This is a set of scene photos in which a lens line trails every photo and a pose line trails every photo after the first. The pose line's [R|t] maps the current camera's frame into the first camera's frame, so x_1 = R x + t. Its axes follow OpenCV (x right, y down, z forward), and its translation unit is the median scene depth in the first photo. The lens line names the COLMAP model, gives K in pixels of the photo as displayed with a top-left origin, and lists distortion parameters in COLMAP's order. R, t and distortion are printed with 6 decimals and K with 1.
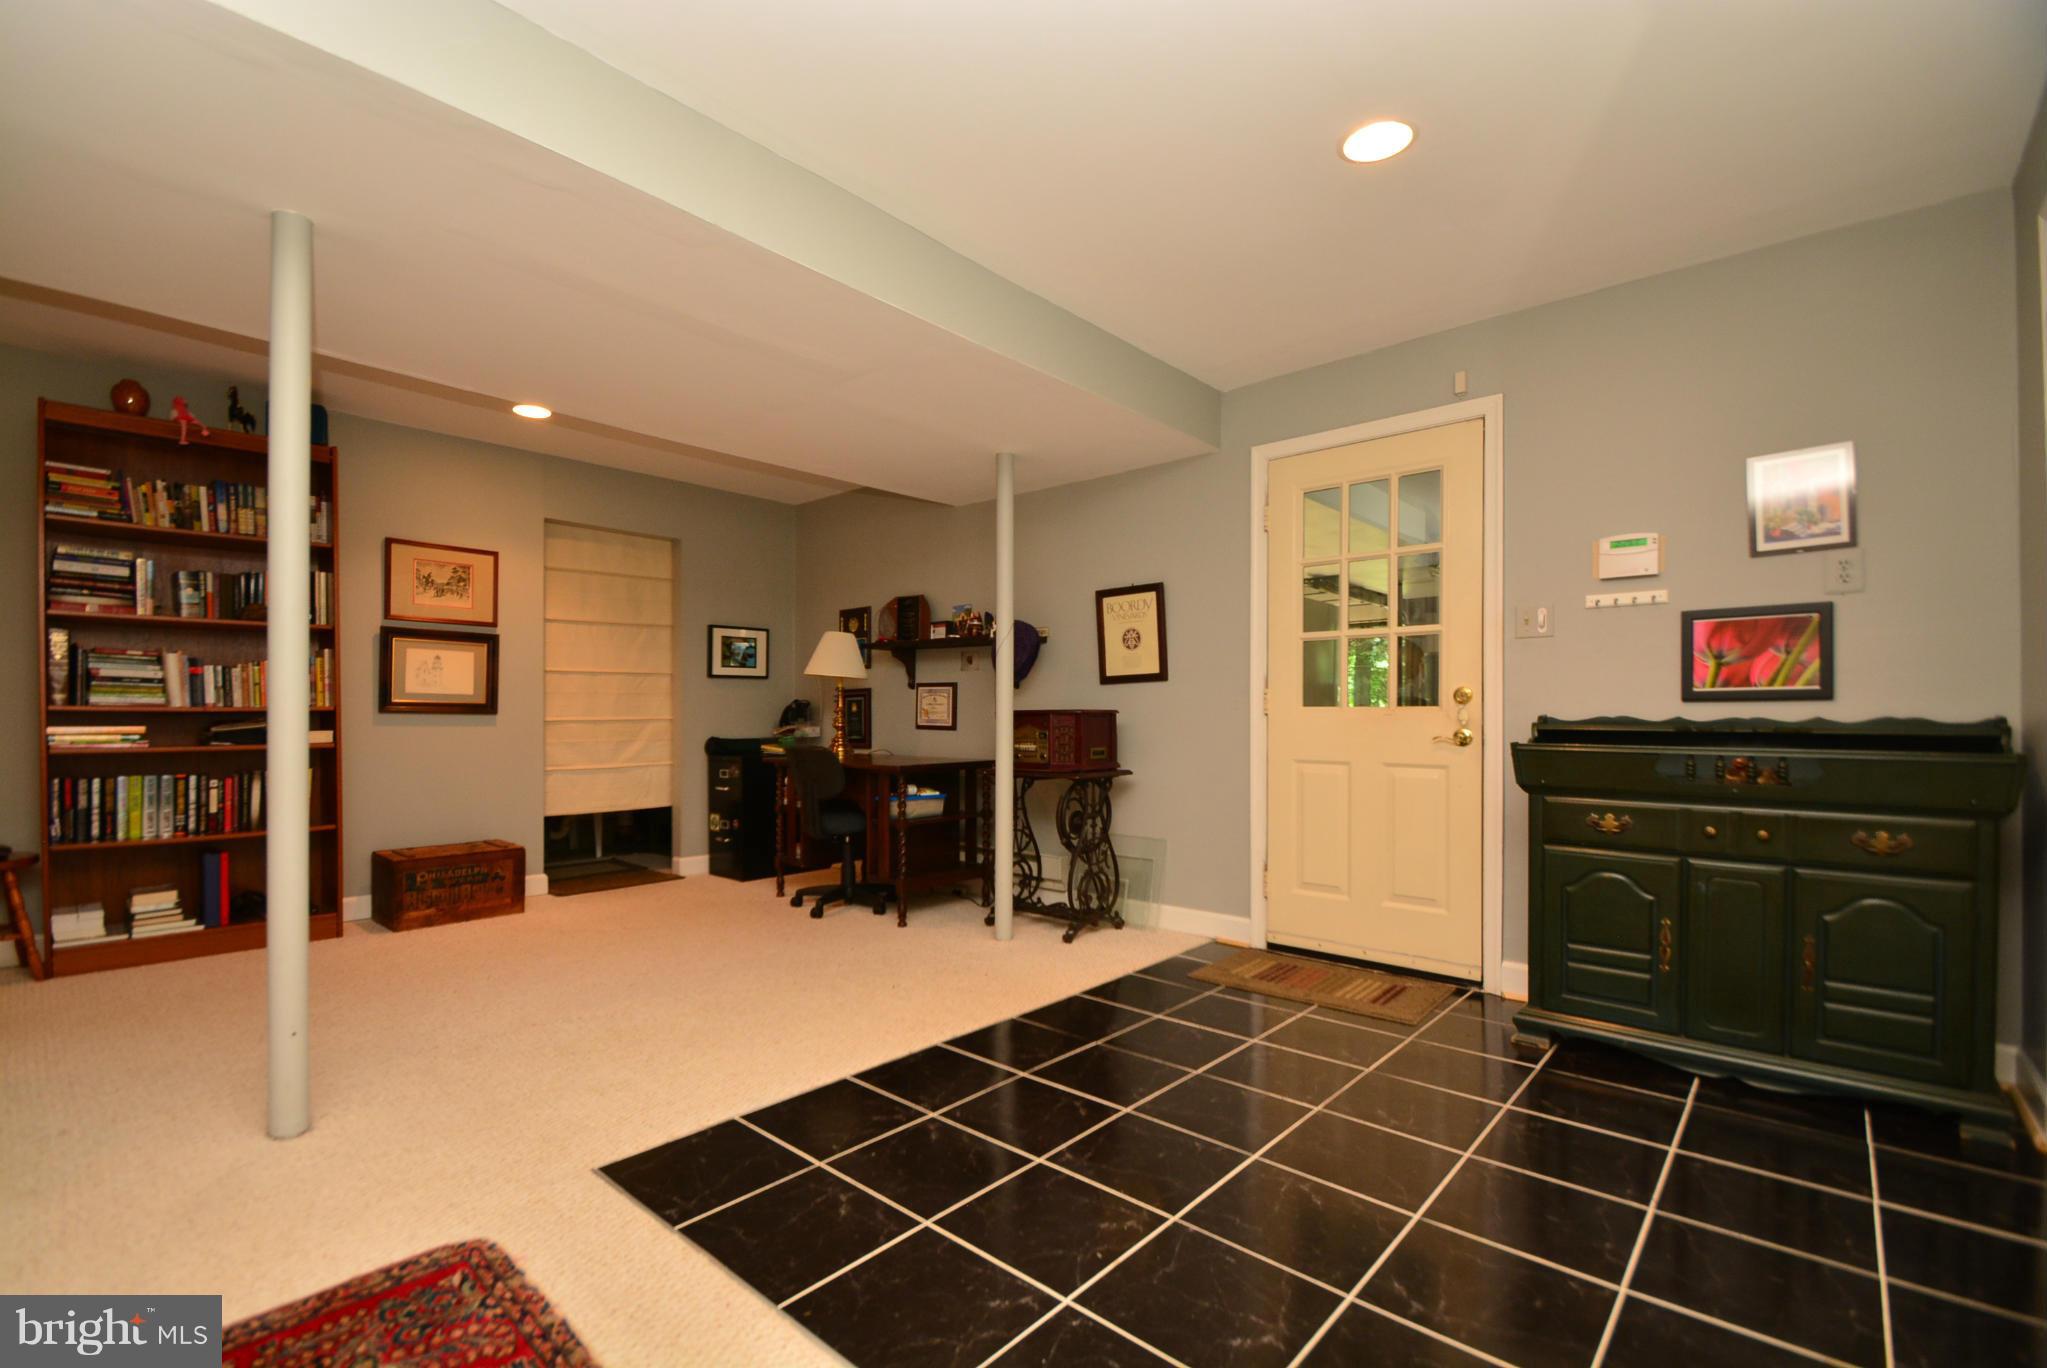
lens RADIAL K [[898.2, 0, 990.0], [0, 898.2, 718.6], [0, 0, 1]] dist [0.001321, -0.000024]
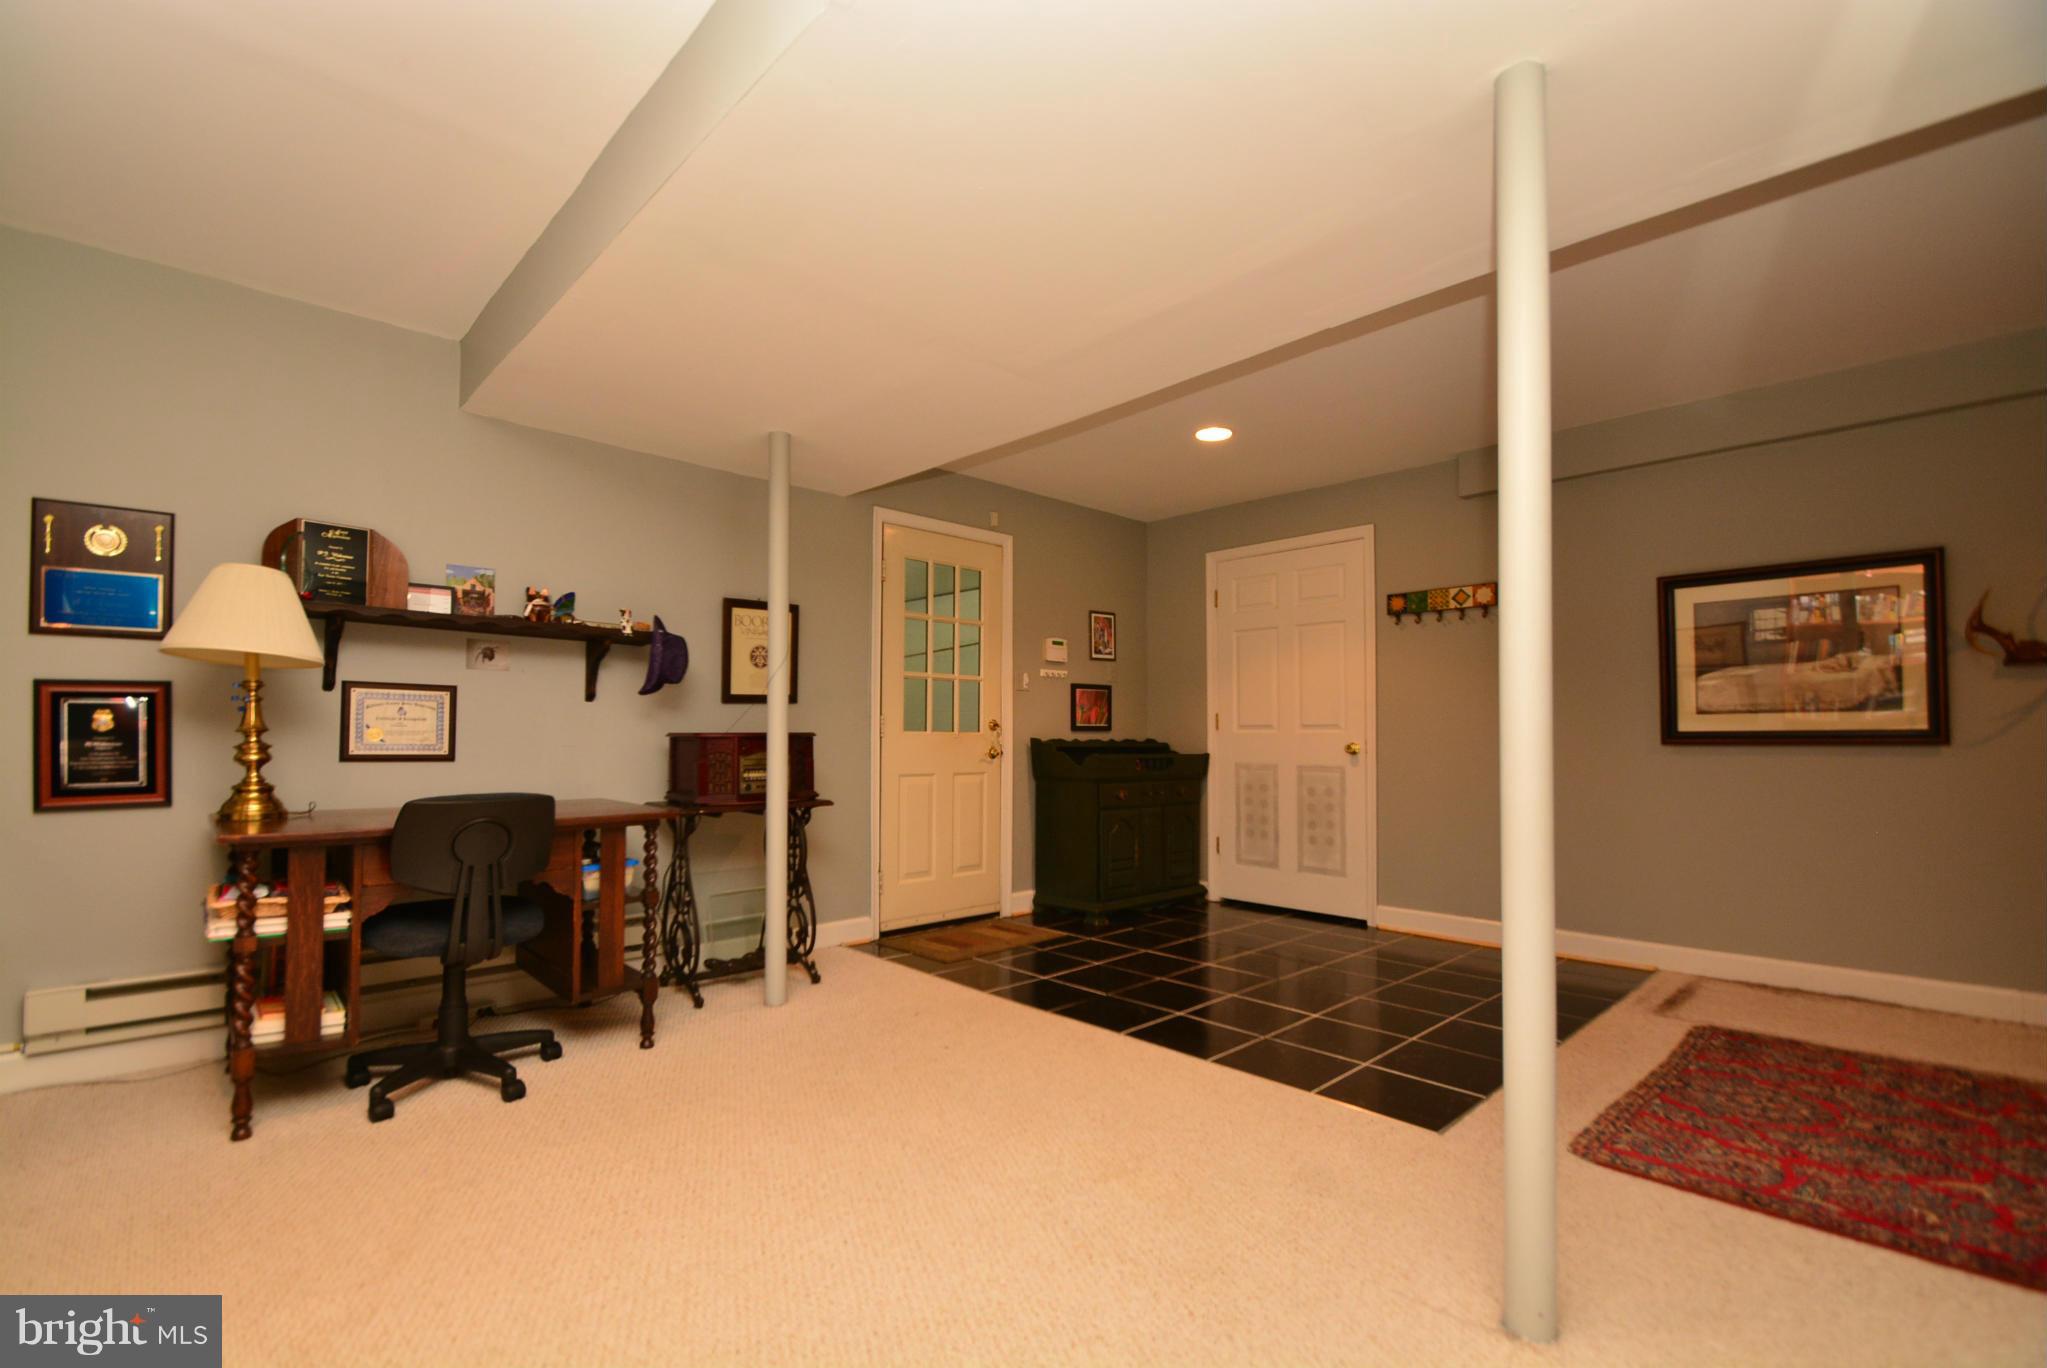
lens RADIAL K [[898.2, 0, 984.4], [0, 898.2, 725.1], [0, 0, 1]] dist [0.001321, -0.000024]
pose [[0.080740, 0.014706, 0.996627, -0.927321], [0.002799, 0.999884, -0.014981, -0.002904], [-0.996731, 0.003999, 0.080689, 0.840830]]
